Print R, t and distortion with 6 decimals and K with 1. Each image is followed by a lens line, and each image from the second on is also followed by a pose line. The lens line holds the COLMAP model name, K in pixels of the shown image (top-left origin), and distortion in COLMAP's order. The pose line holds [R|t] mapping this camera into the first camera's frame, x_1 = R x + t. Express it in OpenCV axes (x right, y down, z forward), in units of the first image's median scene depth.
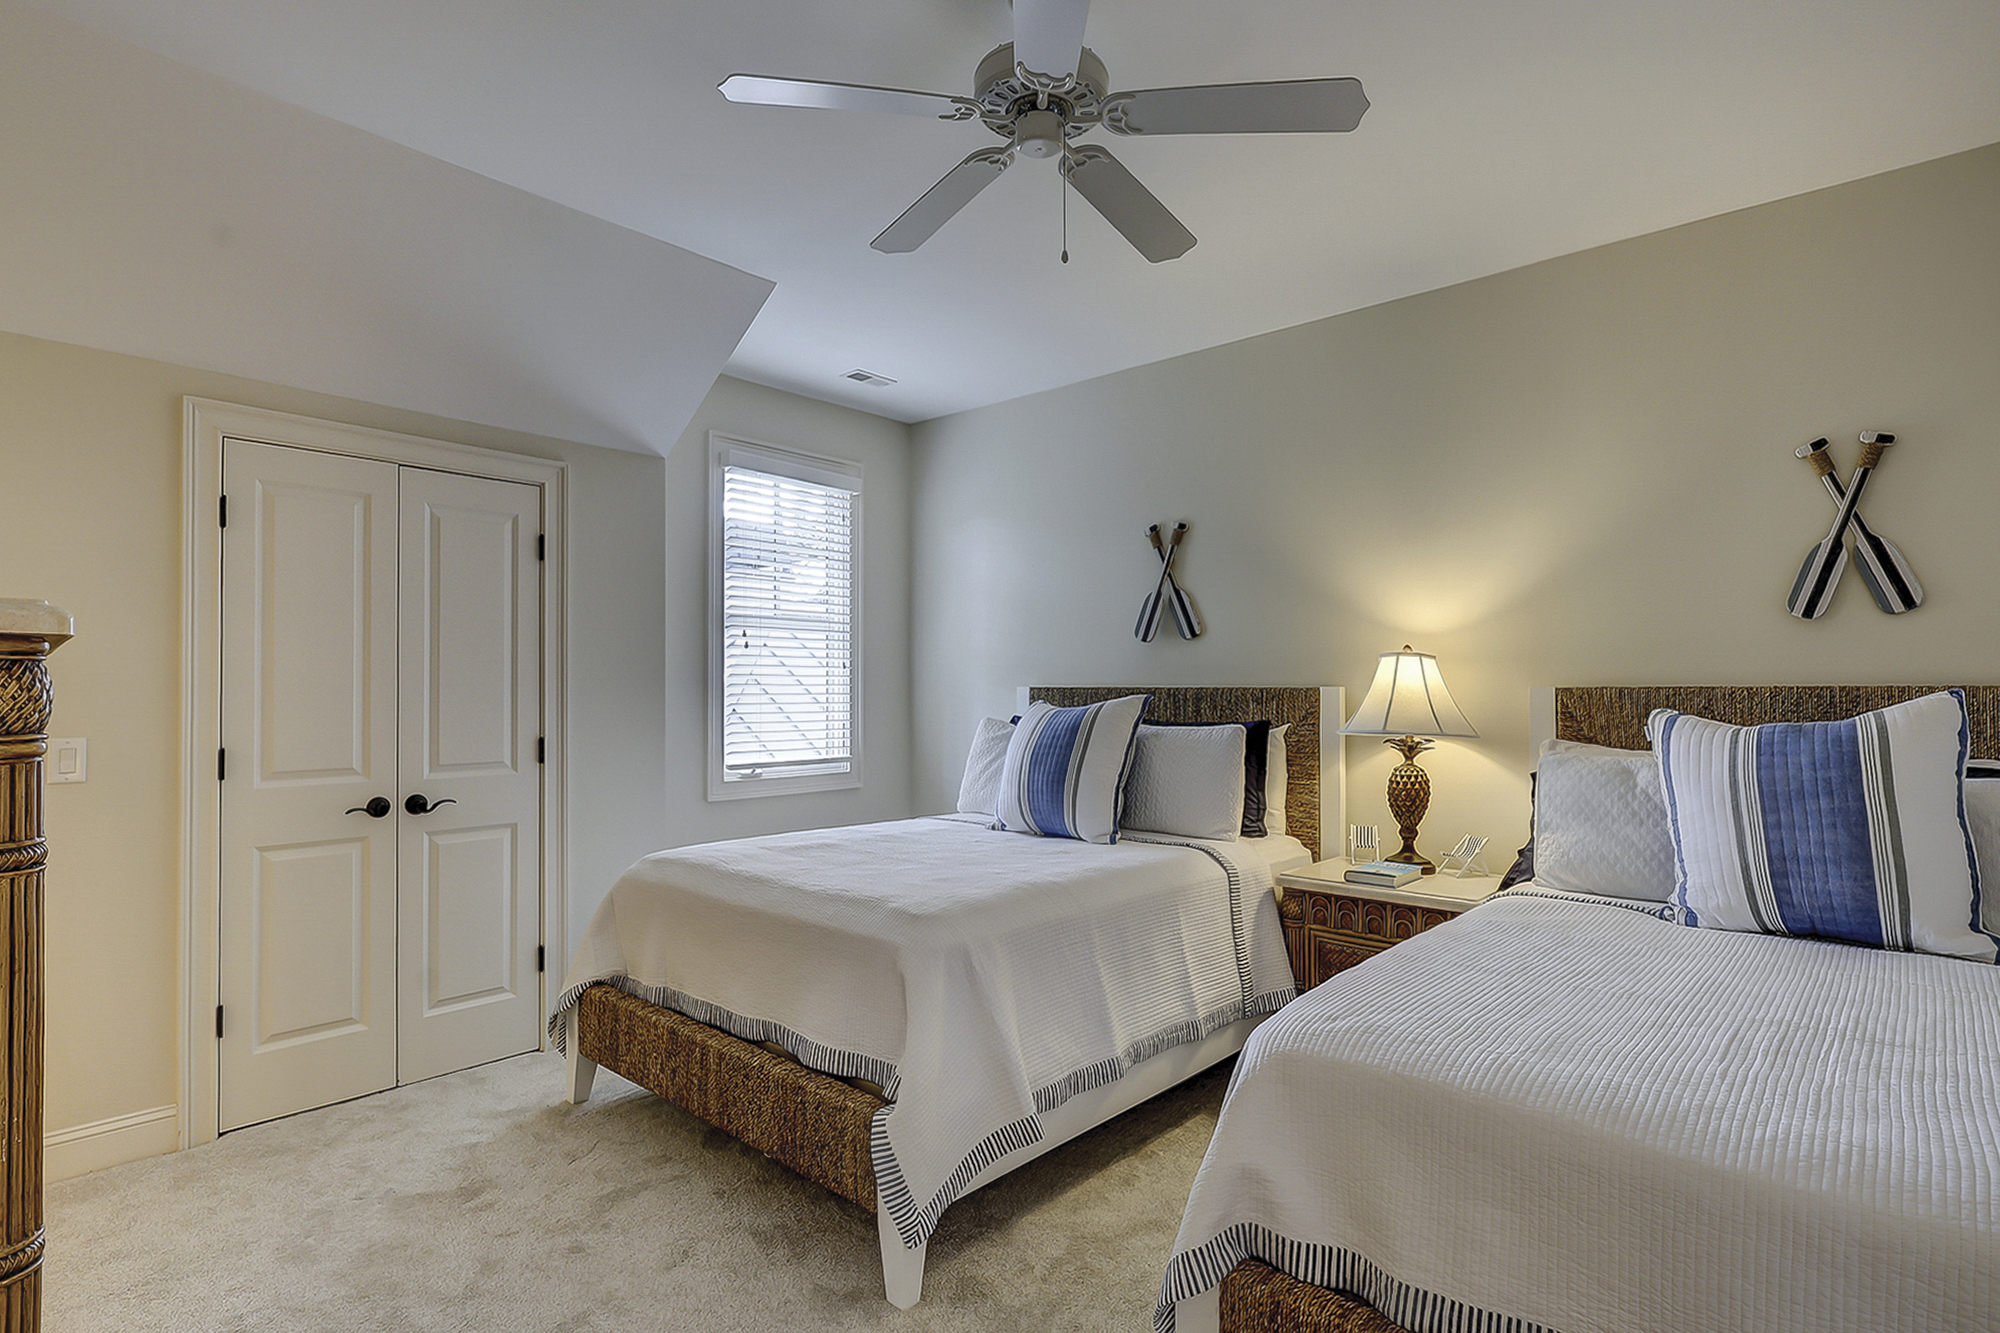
lens RADIAL K [[973.9, 0, 987.0], [0, 973.9, 664.3], [0, 0, 1]] dist [-0.004050, 0.001954]
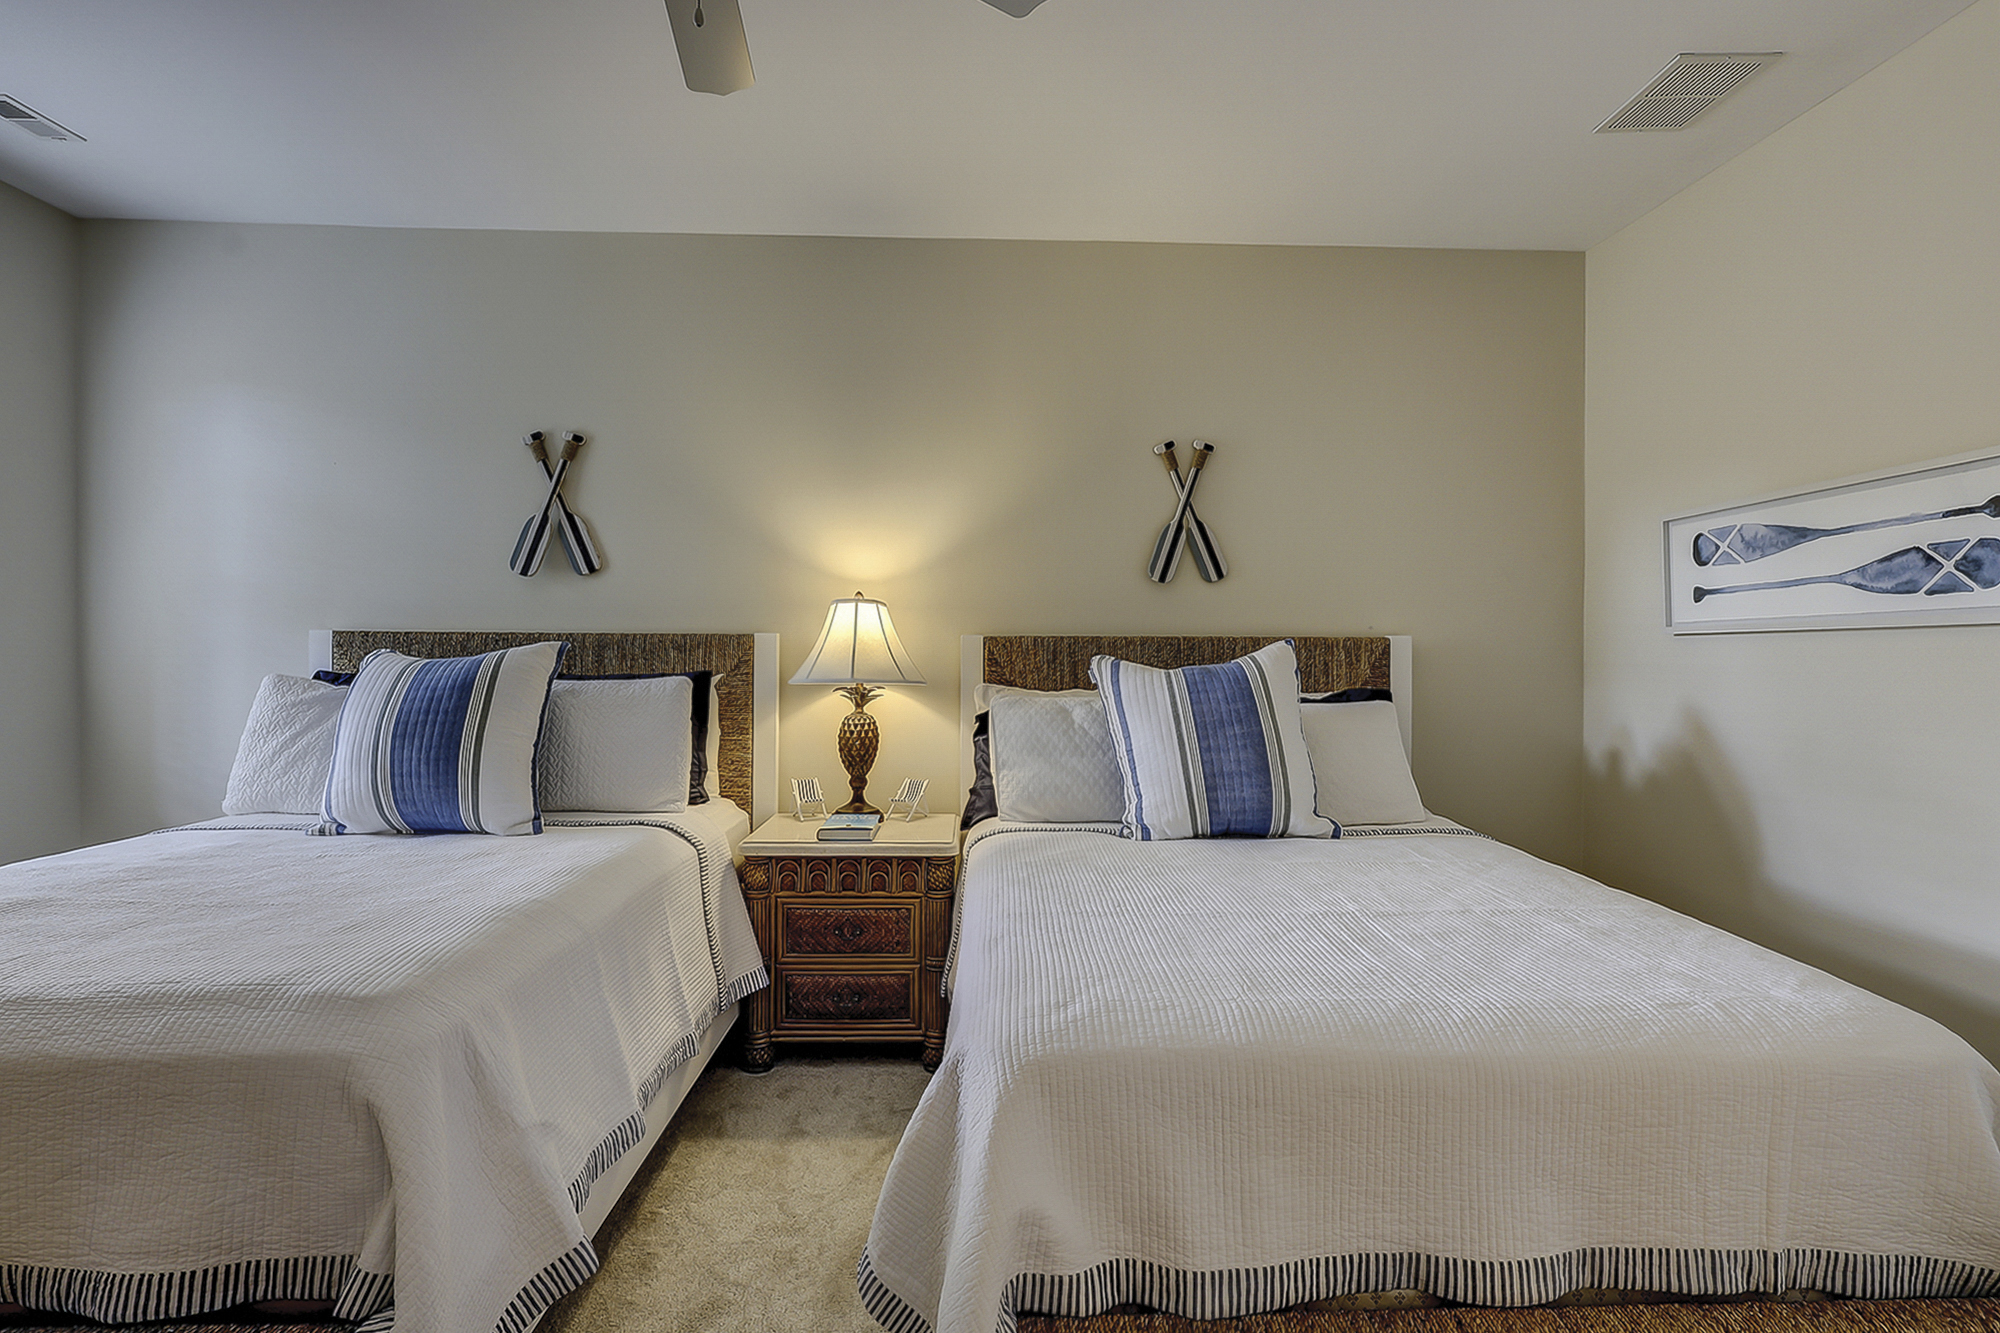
lens RADIAL K [[973.9, 0, 1030.2], [0, 973.9, 637.4], [0, 0, 1]] dist [-0.004050, 0.001954]
pose [[0.717661, 0.005461, 0.696371, -0.140484], [-0.023901, 0.999573, 0.016793, 0.006070], [-0.695983, -0.028696, 0.717485, 0.188061]]
